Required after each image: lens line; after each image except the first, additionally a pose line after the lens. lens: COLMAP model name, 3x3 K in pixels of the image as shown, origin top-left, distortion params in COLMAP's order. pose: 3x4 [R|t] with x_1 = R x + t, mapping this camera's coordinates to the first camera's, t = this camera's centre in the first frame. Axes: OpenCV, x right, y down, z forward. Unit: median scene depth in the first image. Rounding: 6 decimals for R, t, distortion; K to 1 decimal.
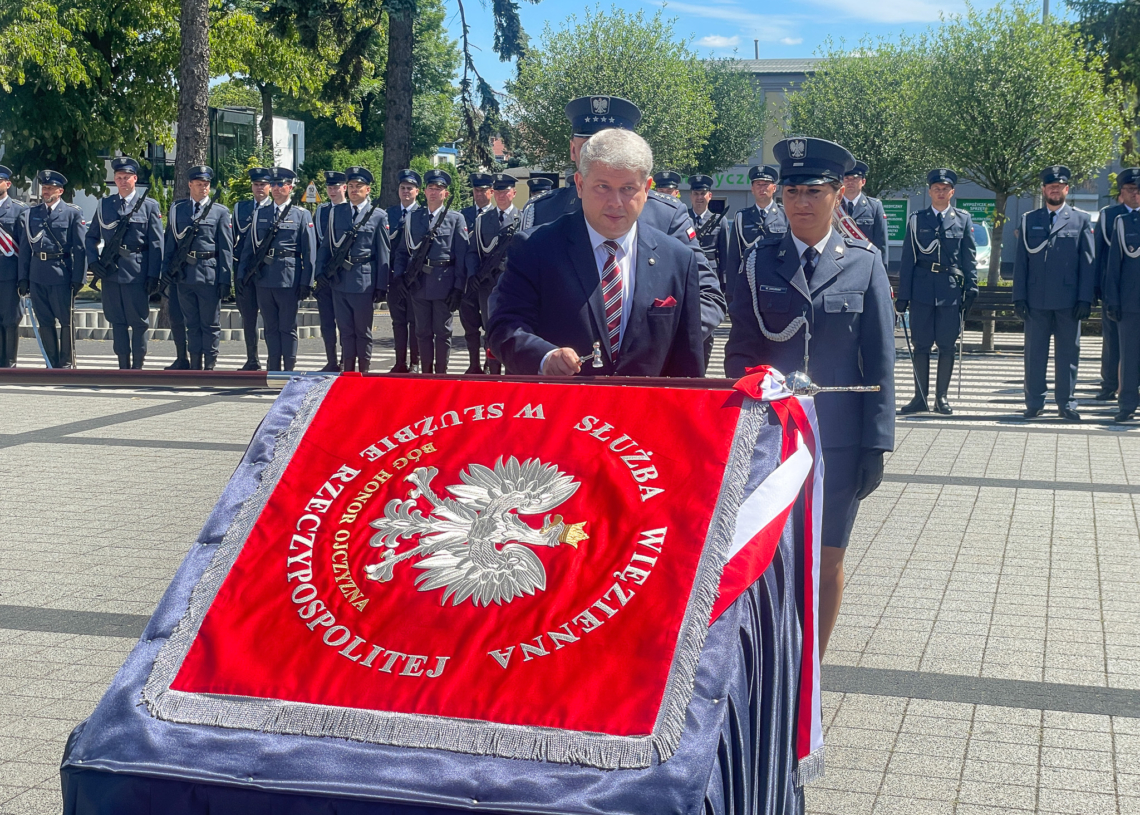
lens RADIAL K [[1813.1, 0, 570.0], [0, 1813.1, 407.5], [0, 0, 1]] dist [0.206138, -0.699901]
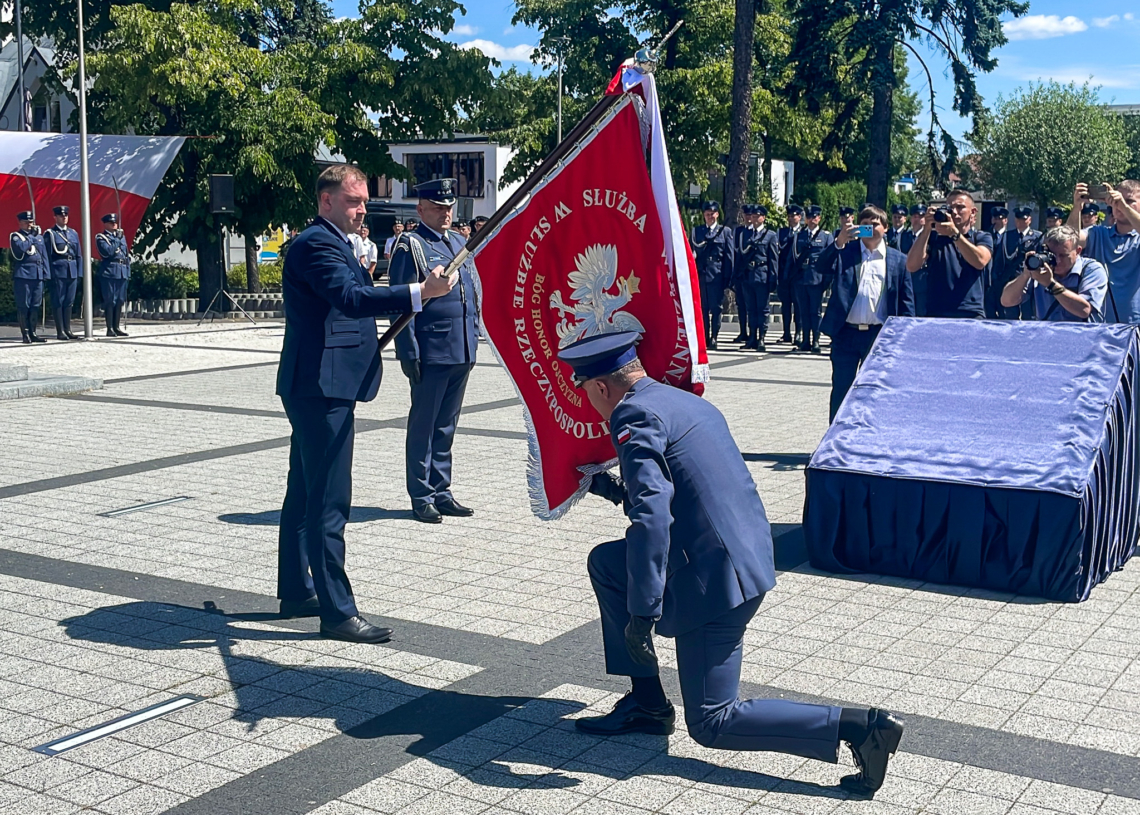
lens RADIAL K [[1444.6, 0, 555.4], [0, 1444.6, 345.6], [0, 0, 1]] dist [0.112646, -0.208936]
pose [[0.955025, 0.013876, -0.296201, -0.005186], [-0.022128, 0.999454, -0.024526, 0.018134], [0.295699, 0.029977, 0.954811, -0.200091]]
